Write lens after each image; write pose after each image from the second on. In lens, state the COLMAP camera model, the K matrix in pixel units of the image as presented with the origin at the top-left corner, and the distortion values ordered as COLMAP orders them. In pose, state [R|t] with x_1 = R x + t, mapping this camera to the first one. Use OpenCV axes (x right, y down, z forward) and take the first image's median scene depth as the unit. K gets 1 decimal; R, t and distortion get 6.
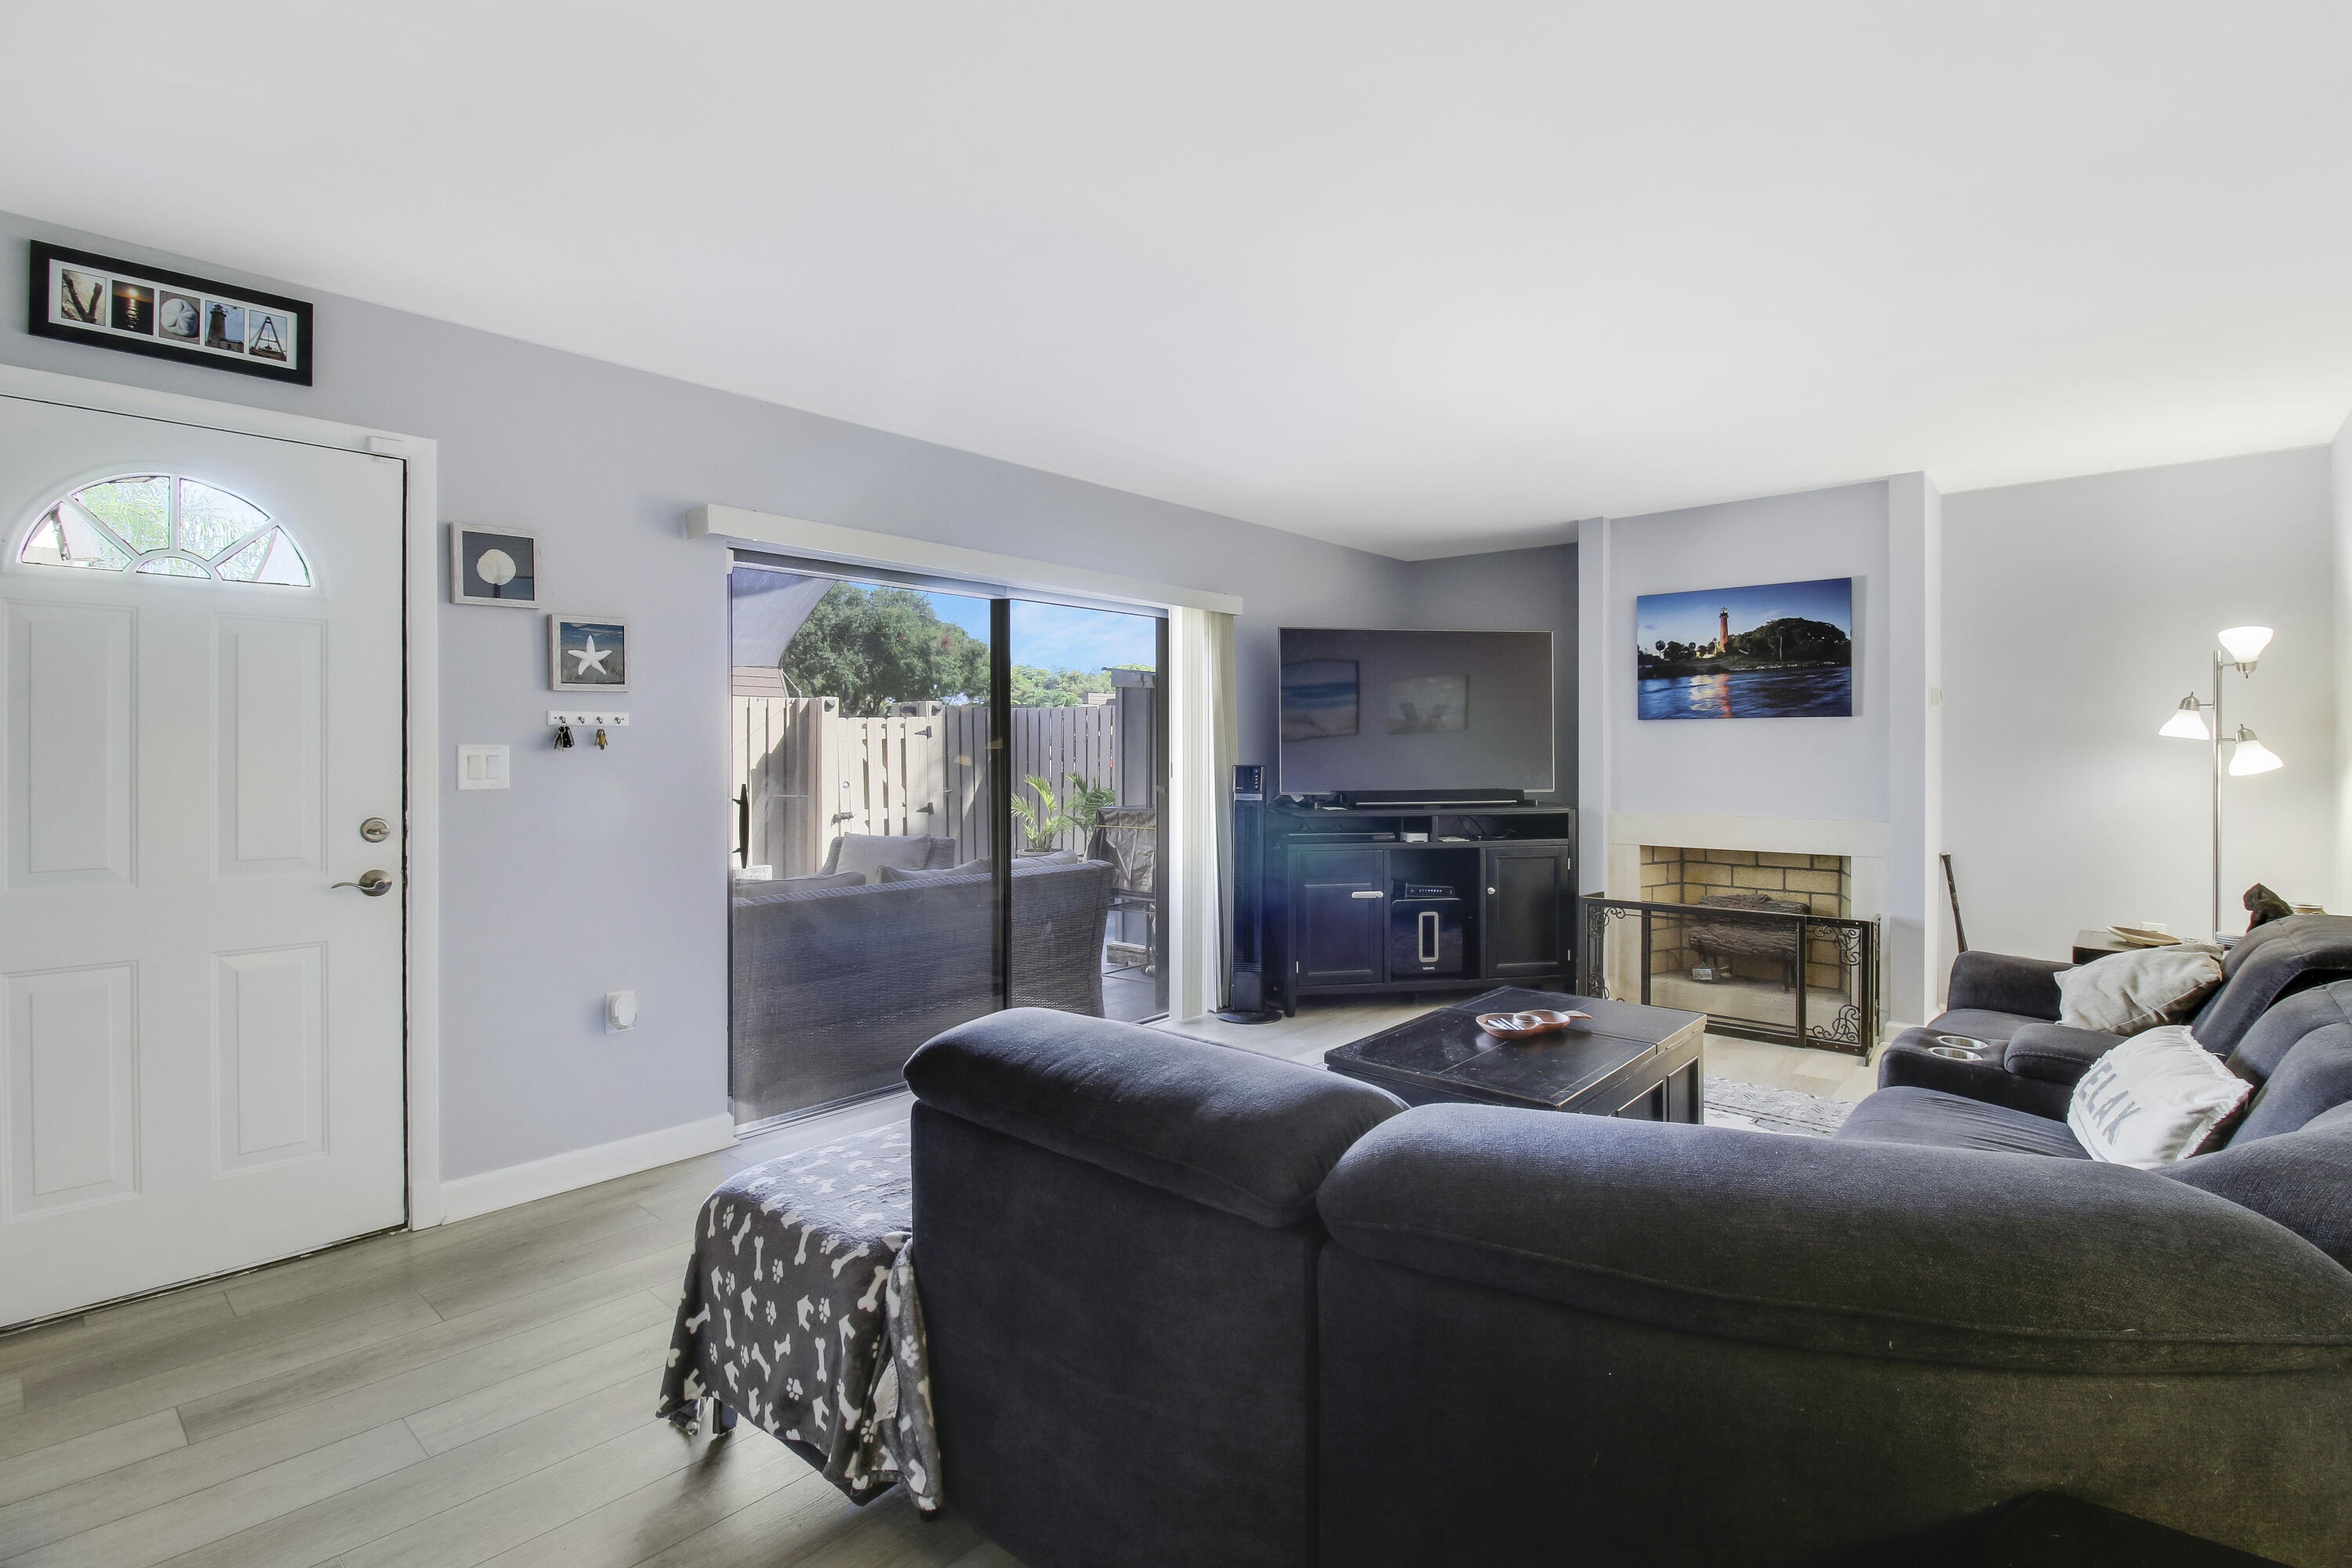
lens RADIAL K [[1106.6, 0, 1195.1], [0, 1106.6, 739.8], [0, 0, 1]] dist [0.016532, -0.021084]
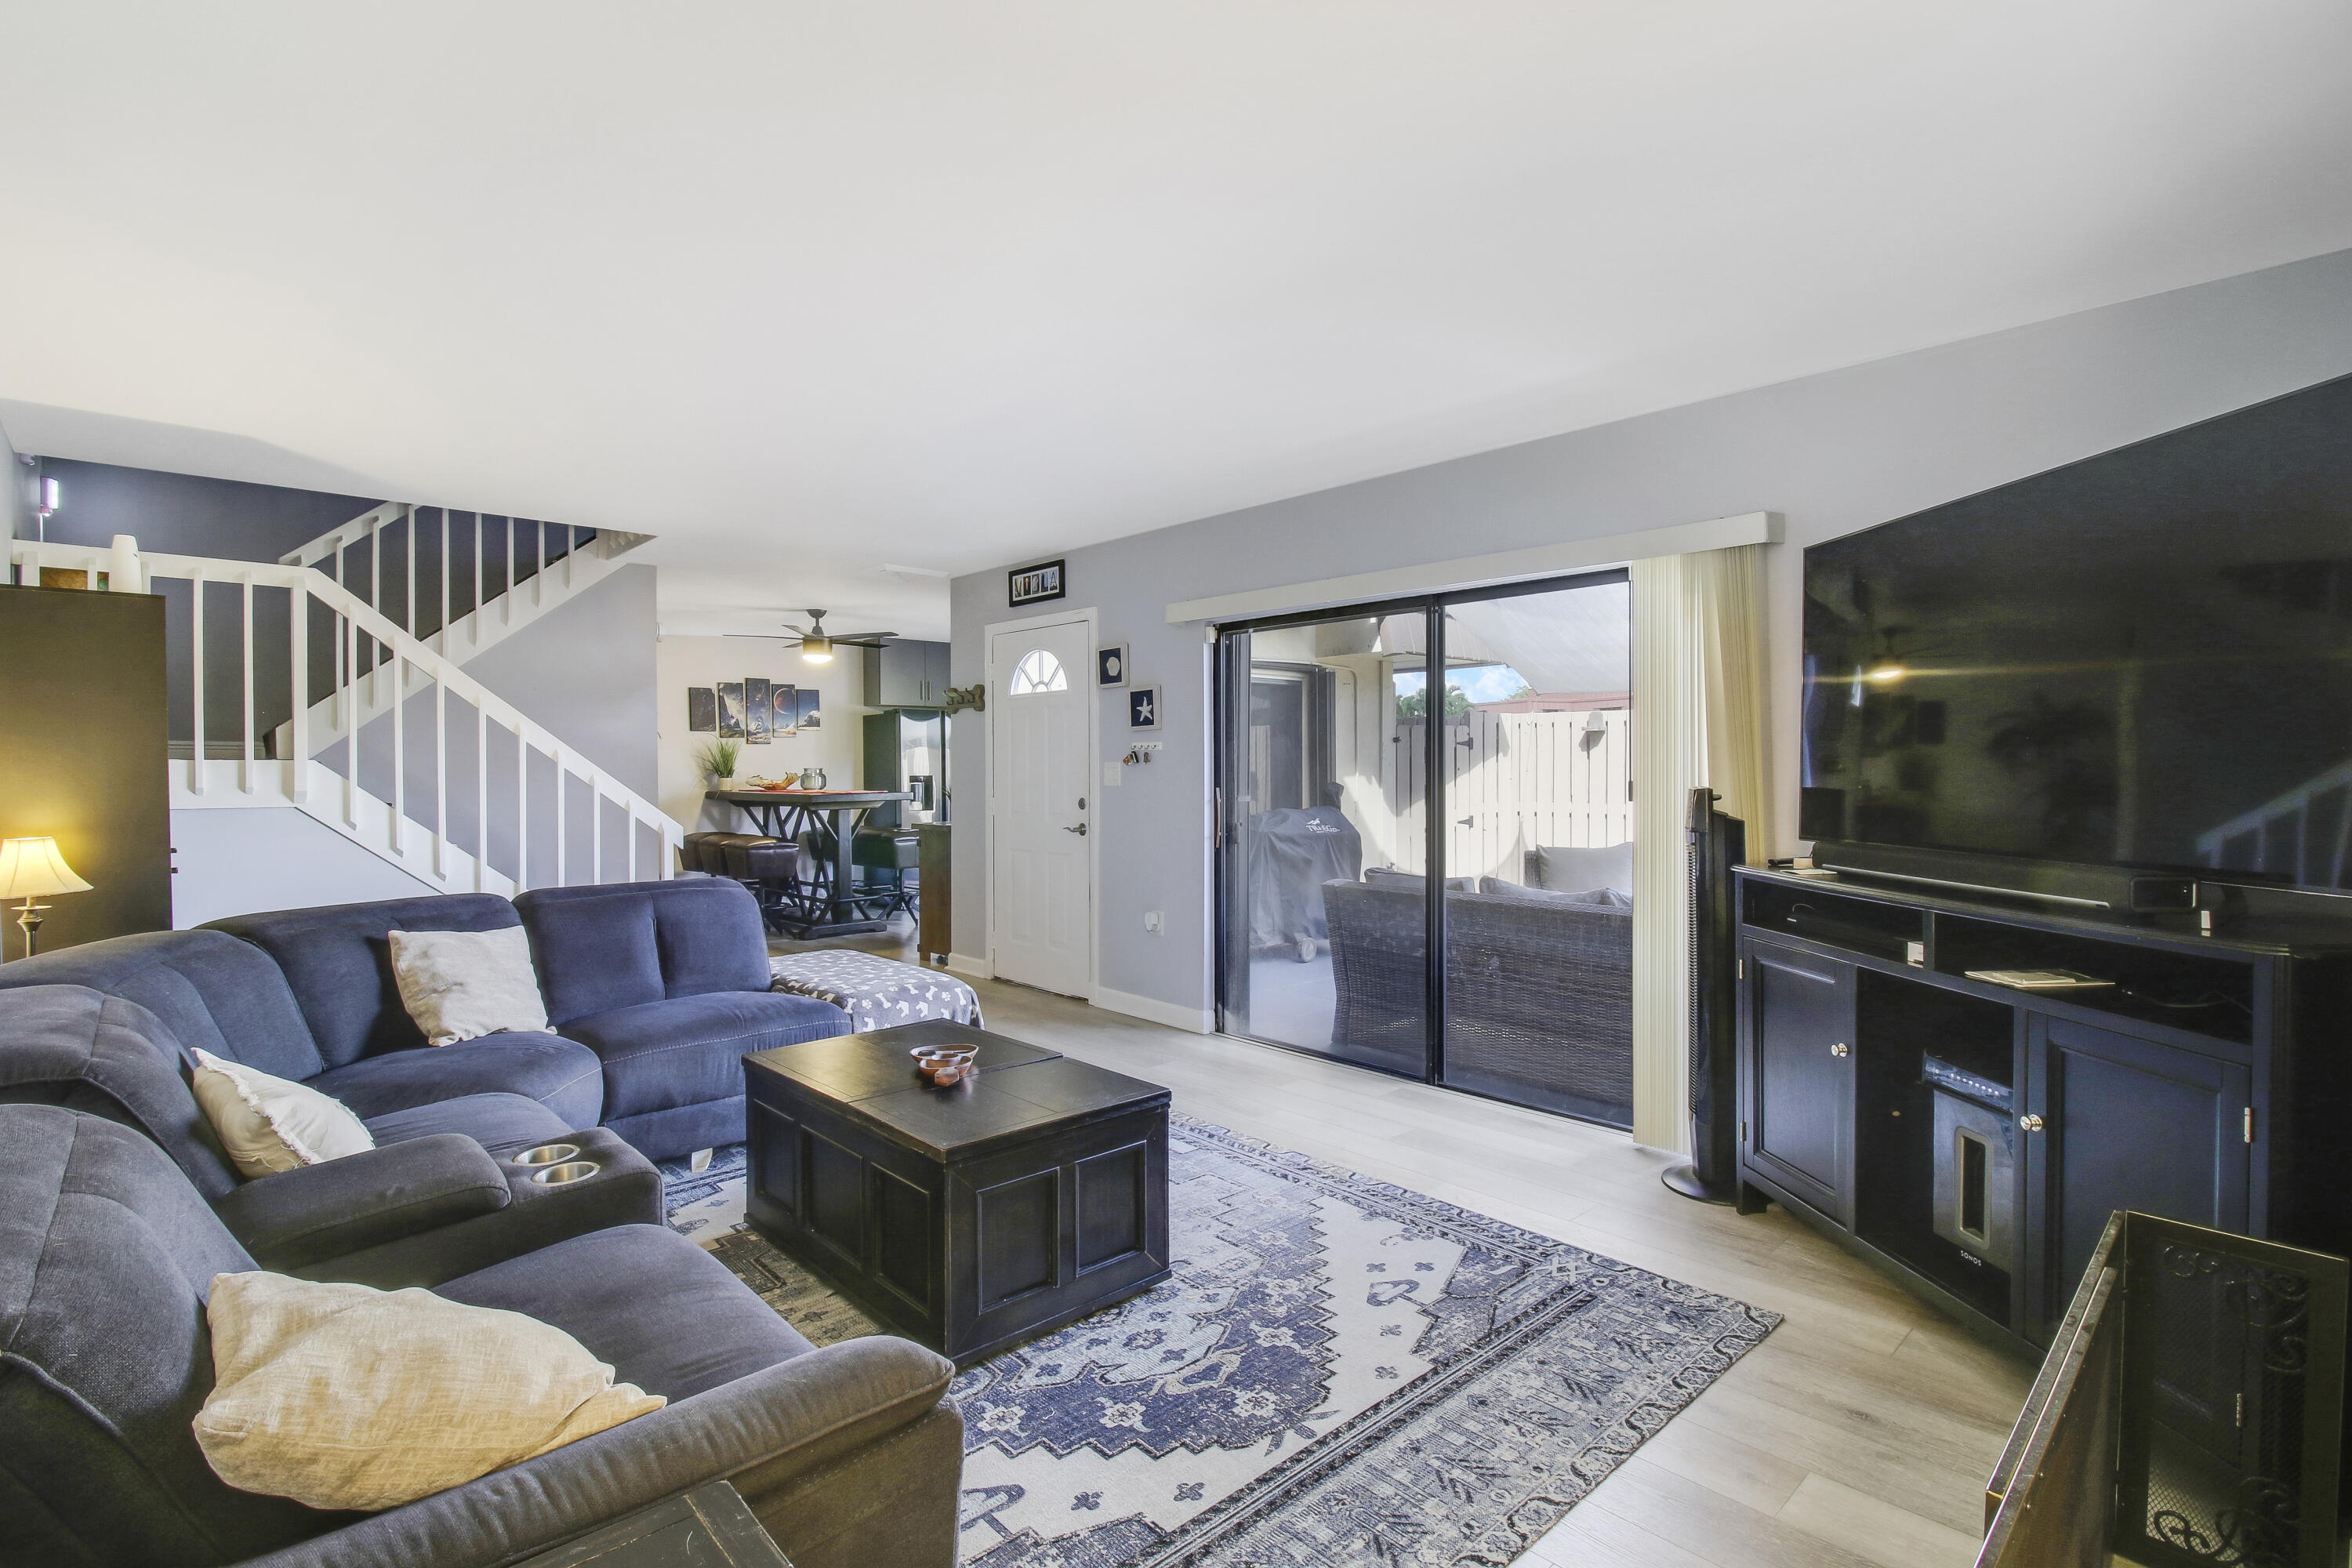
lens RADIAL K [[1103.4, 0, 1181.2], [0, 1103.4, 778.0], [0, 0, 1]] dist [0.000178, 0.000041]
pose [[-0.102064, 0.013921, -0.994680, 0.704531], [0.015804, 0.999799, 0.012371, 0.005674], [0.994652, -0.014458, -0.102263, 0.766127]]
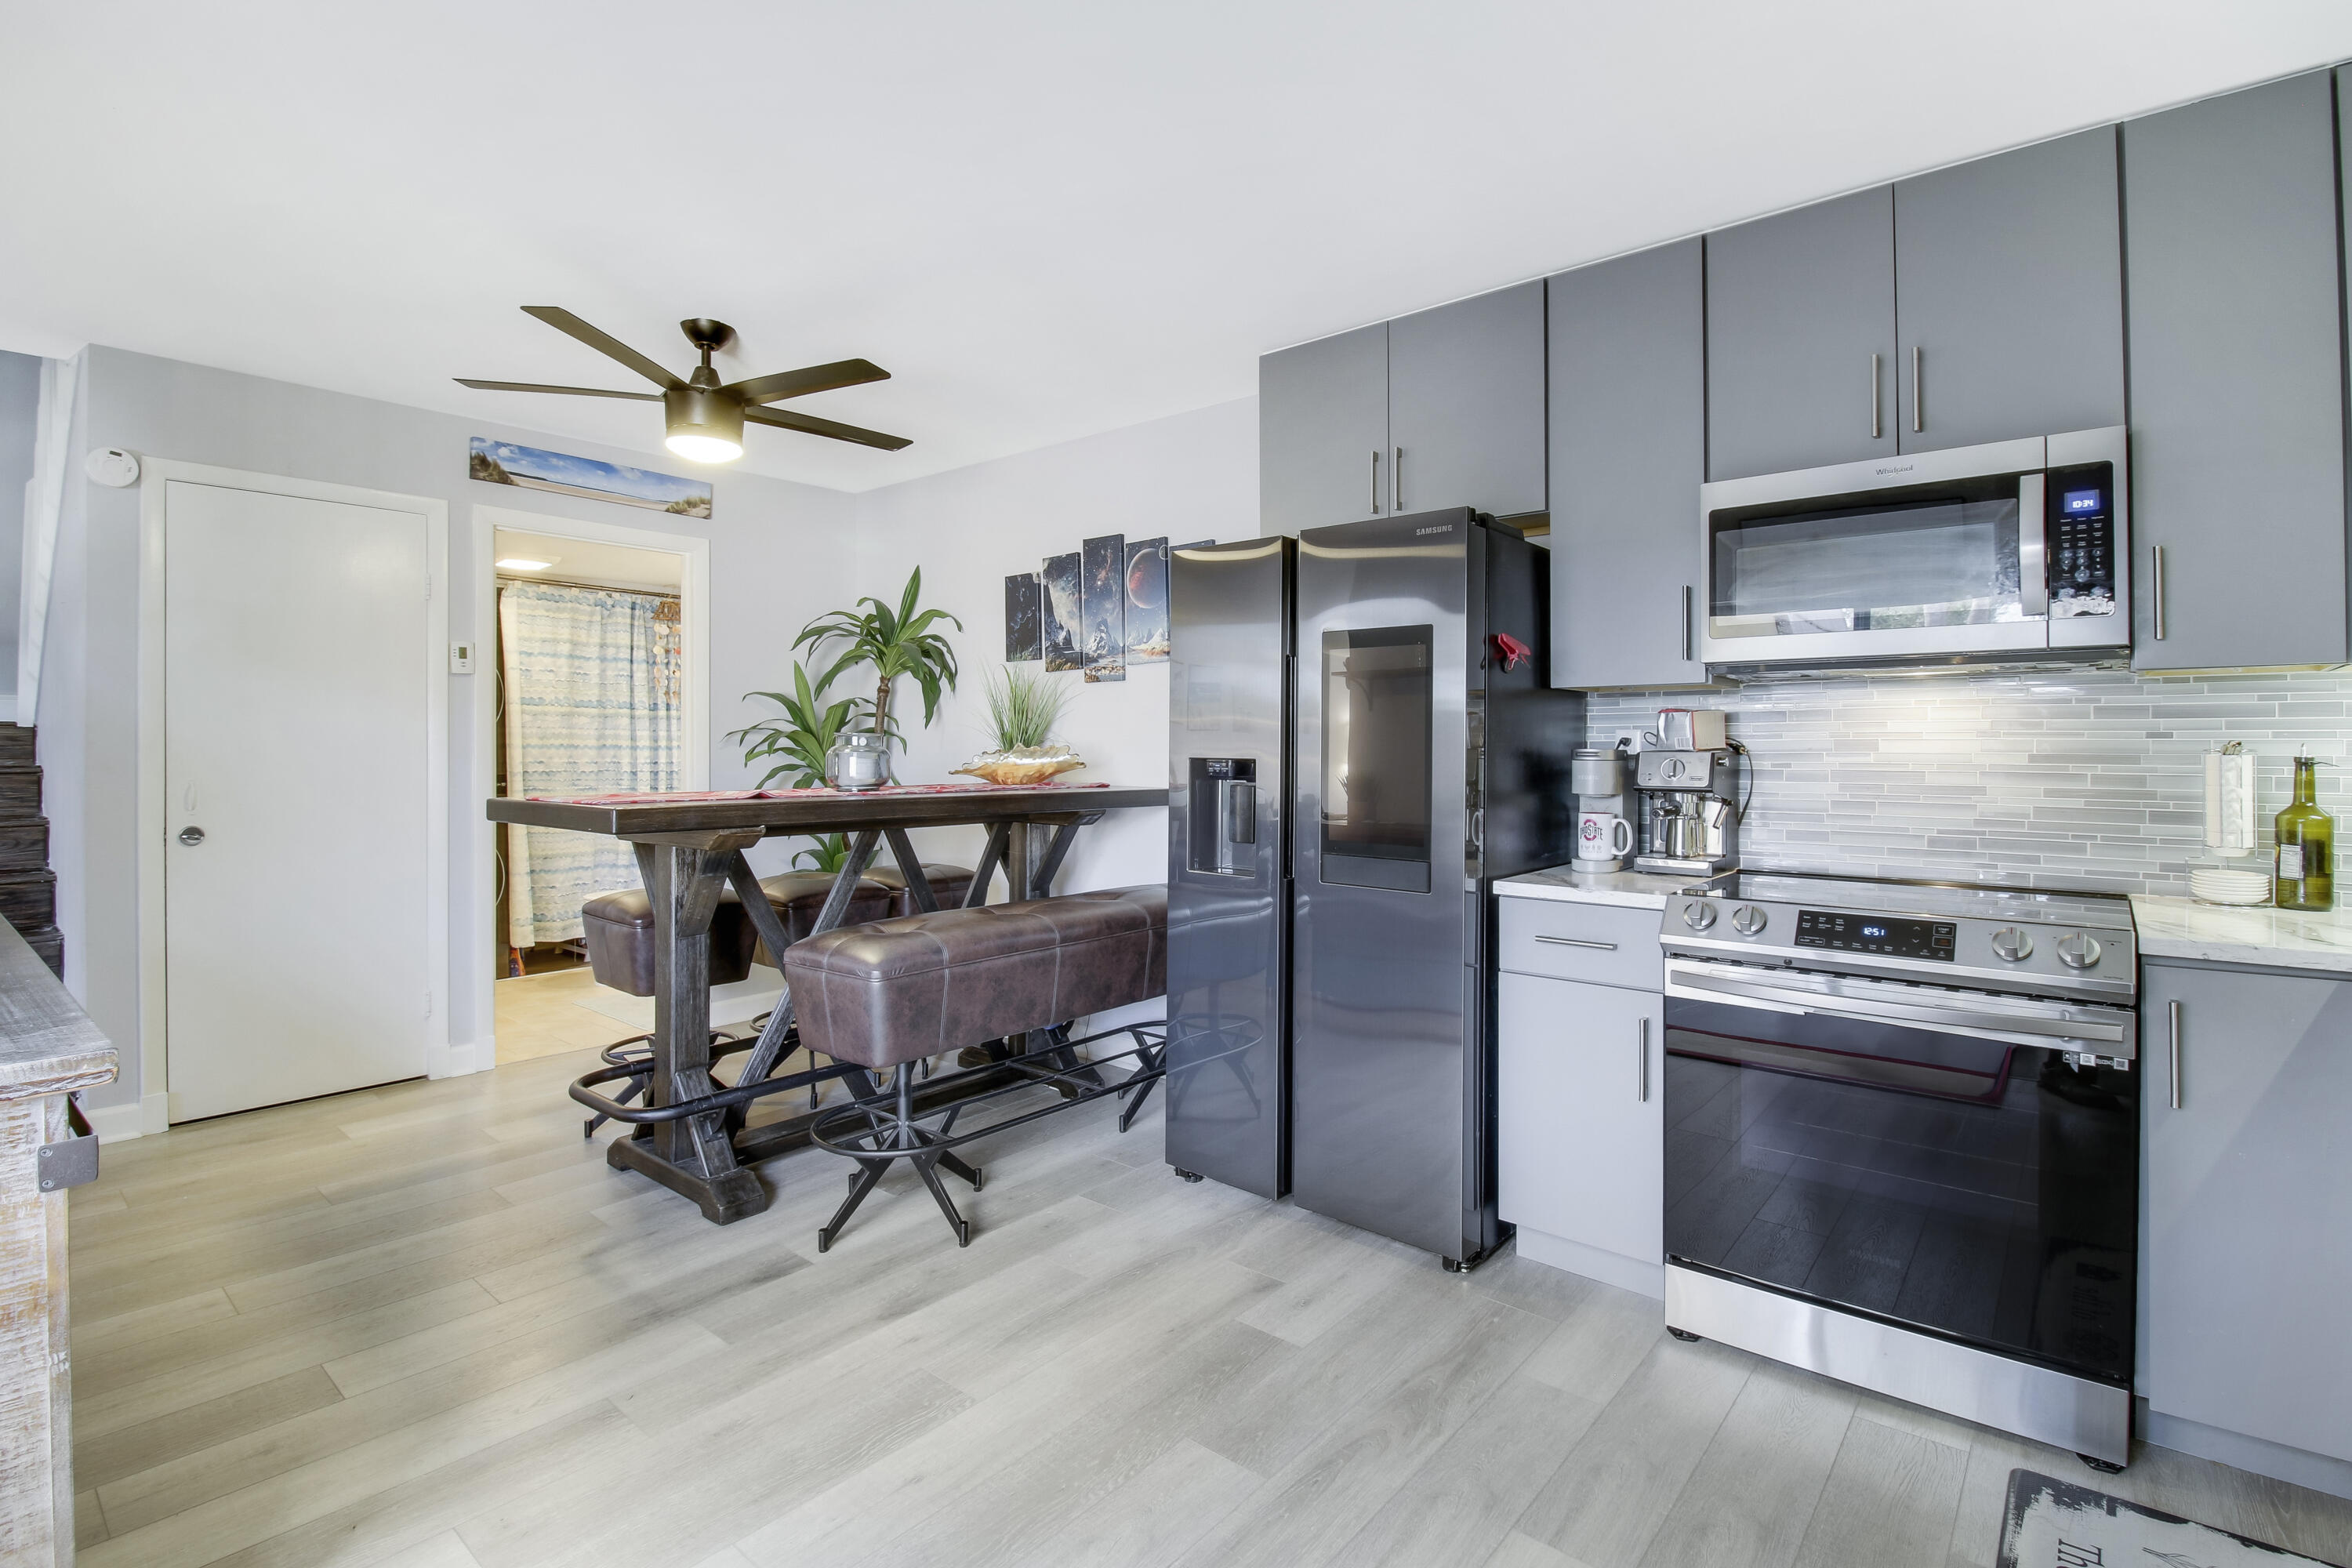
lens RADIAL K [[1106.6, 0, 1195.1], [0, 1106.6, 739.8], [0, 0, 1]] dist [0.016532, -0.021084]
pose [[-0.999706, 0.001597, -0.024198, -1.108351], [0.001978, 0.999874, -0.015738, 0.017302], [0.024169, -0.015781, -0.999583, 0.710602]]
